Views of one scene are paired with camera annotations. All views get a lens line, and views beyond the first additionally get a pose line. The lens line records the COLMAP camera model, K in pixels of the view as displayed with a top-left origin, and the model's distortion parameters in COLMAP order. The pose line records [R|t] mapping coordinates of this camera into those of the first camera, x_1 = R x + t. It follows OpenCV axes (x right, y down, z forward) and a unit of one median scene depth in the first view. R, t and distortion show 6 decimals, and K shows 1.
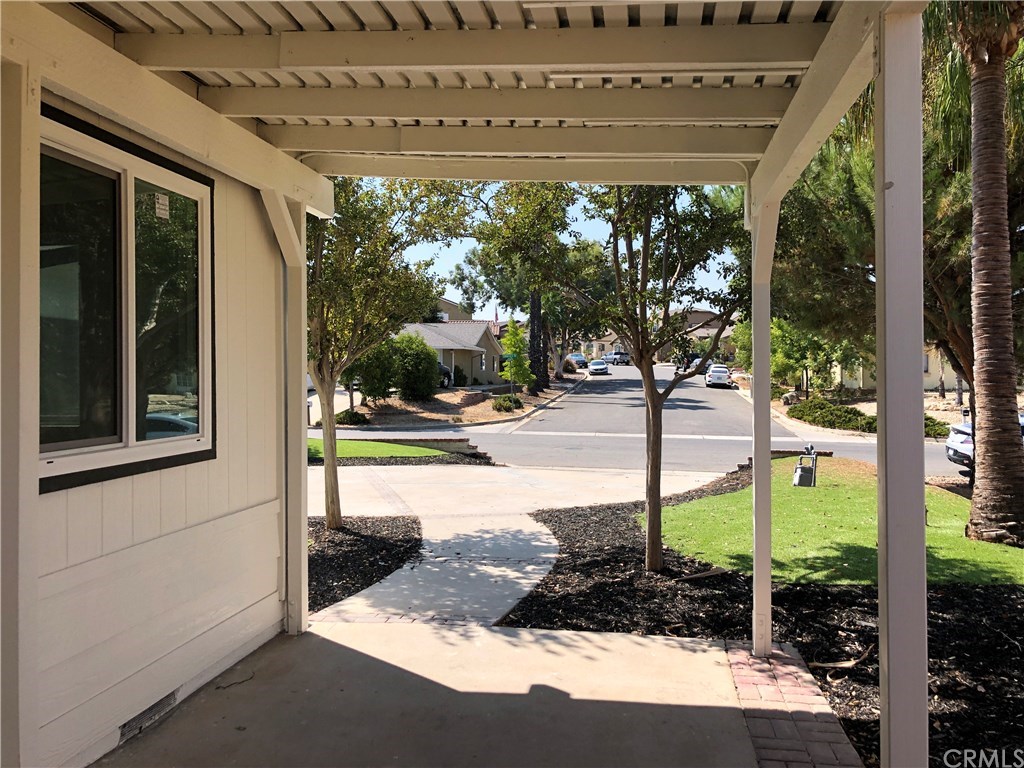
lens RADIAL K [[841.0, 0, 513.2], [0, 841.0, 373.8], [0, 0, 1]] dist [0.054739, -0.062388]
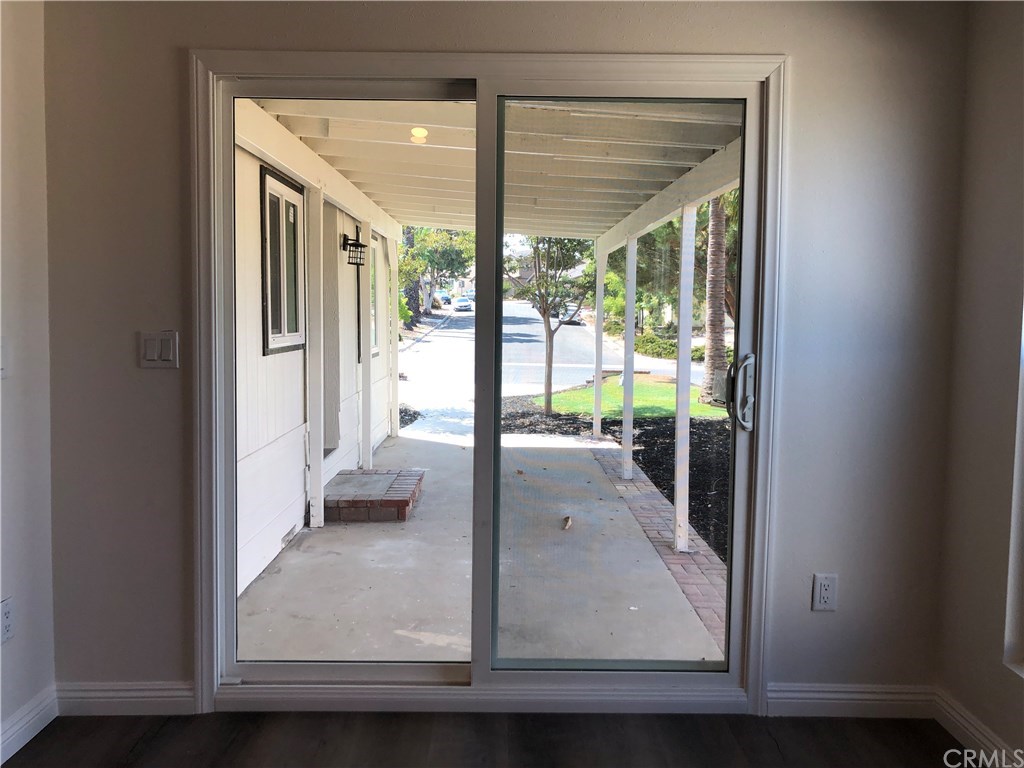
lens RADIAL K [[841.0, 0, 509.5], [0, 841.0, 385.5], [0, 0, 1]] dist [0.054739, -0.062388]
pose [[0.985476, -0.001156, 0.169813, -0.039247], [-0.014395, 0.995809, 0.090314, -0.003529], [-0.169205, -0.091447, 0.981329, -0.142764]]
